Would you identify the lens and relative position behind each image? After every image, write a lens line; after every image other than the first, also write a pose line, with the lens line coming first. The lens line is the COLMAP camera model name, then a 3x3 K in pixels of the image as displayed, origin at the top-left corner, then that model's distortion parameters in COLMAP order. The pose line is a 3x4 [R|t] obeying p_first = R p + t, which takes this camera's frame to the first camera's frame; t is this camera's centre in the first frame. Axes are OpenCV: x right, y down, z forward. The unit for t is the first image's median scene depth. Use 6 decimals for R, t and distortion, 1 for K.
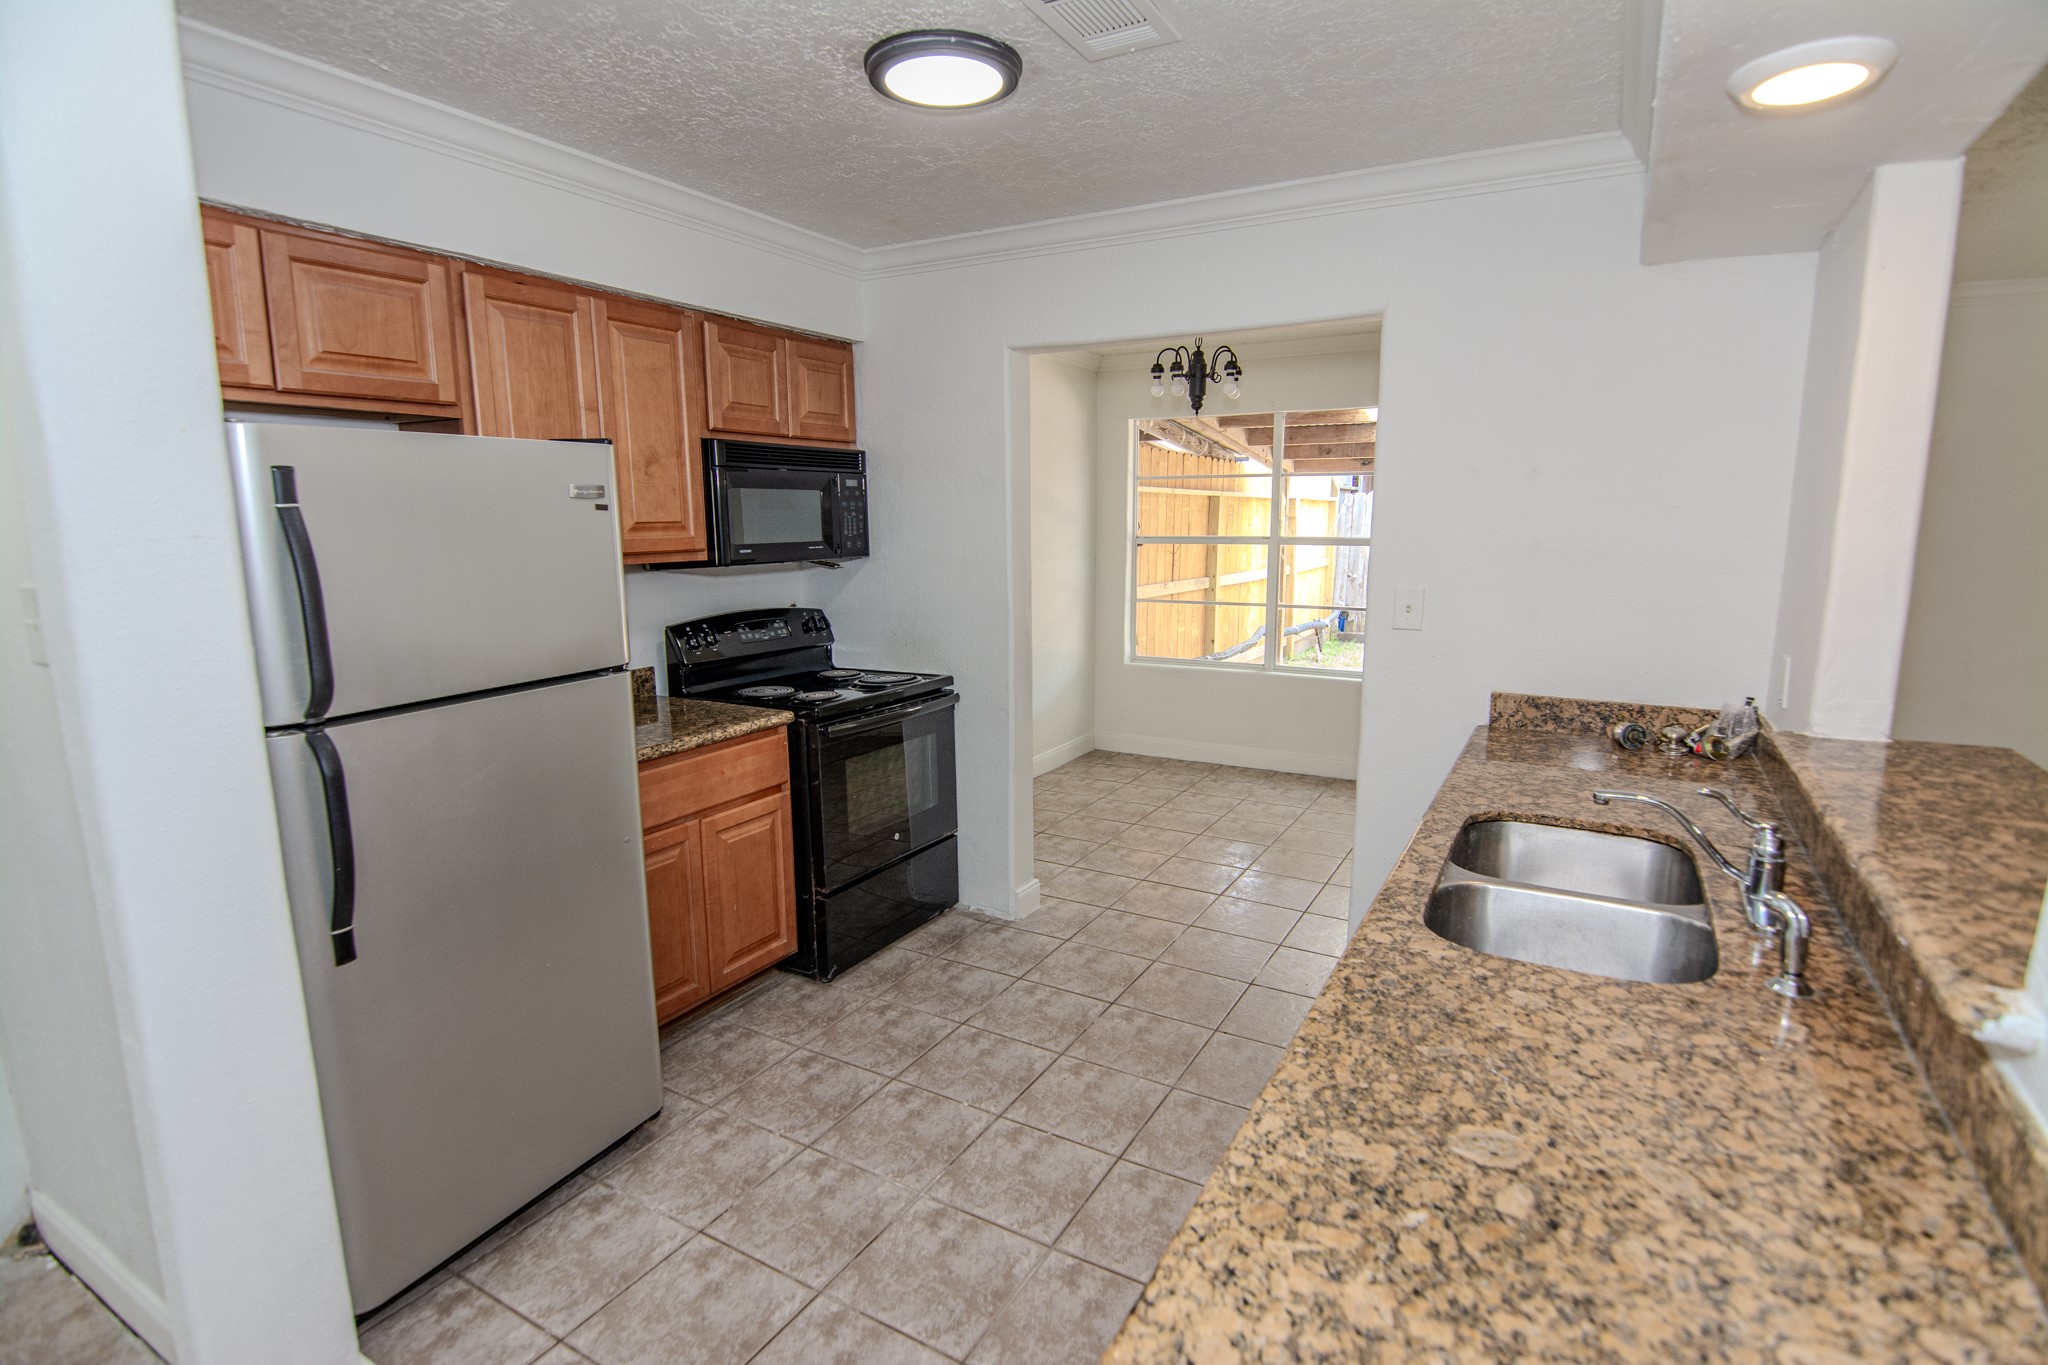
lens RADIAL K [[1003.5, 0, 1024.0], [0, 1003.5, 682.5], [0, 0, 1]] dist [-0.013562, 0.000421]
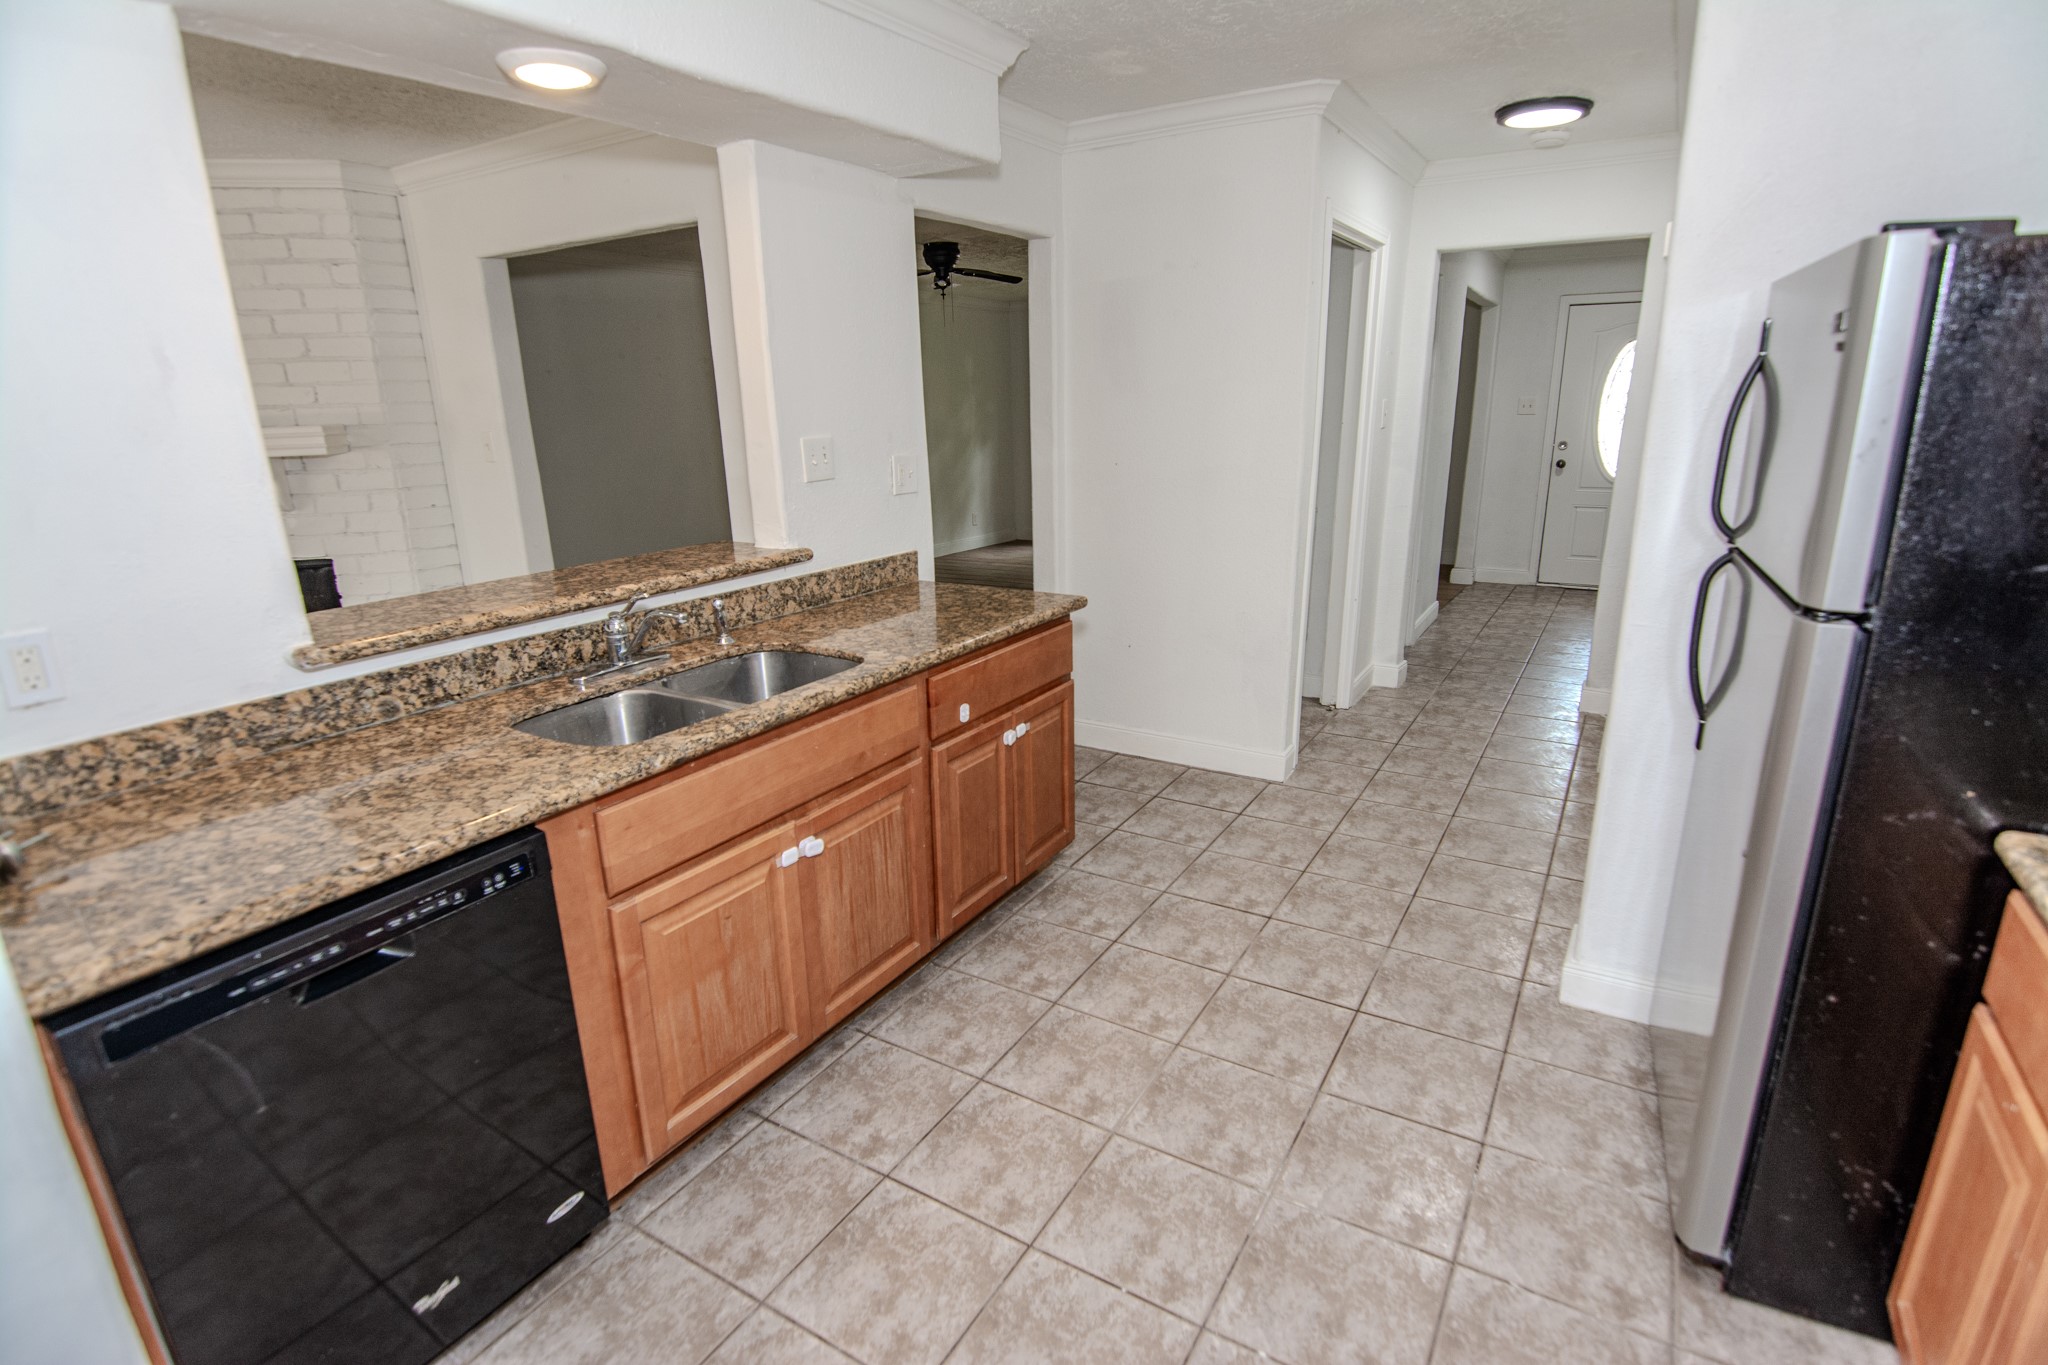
lens RADIAL K [[1003.5, 0, 1024.0], [0, 1003.5, 682.5], [0, 0, 1]] dist [-0.013562, 0.000421]
pose [[-0.999376, 0.017374, 0.030753, 0.078063], [0.029144, 0.897509, 0.440032, -0.282961], [-0.019956, 0.440654, -0.897455, 1.698685]]
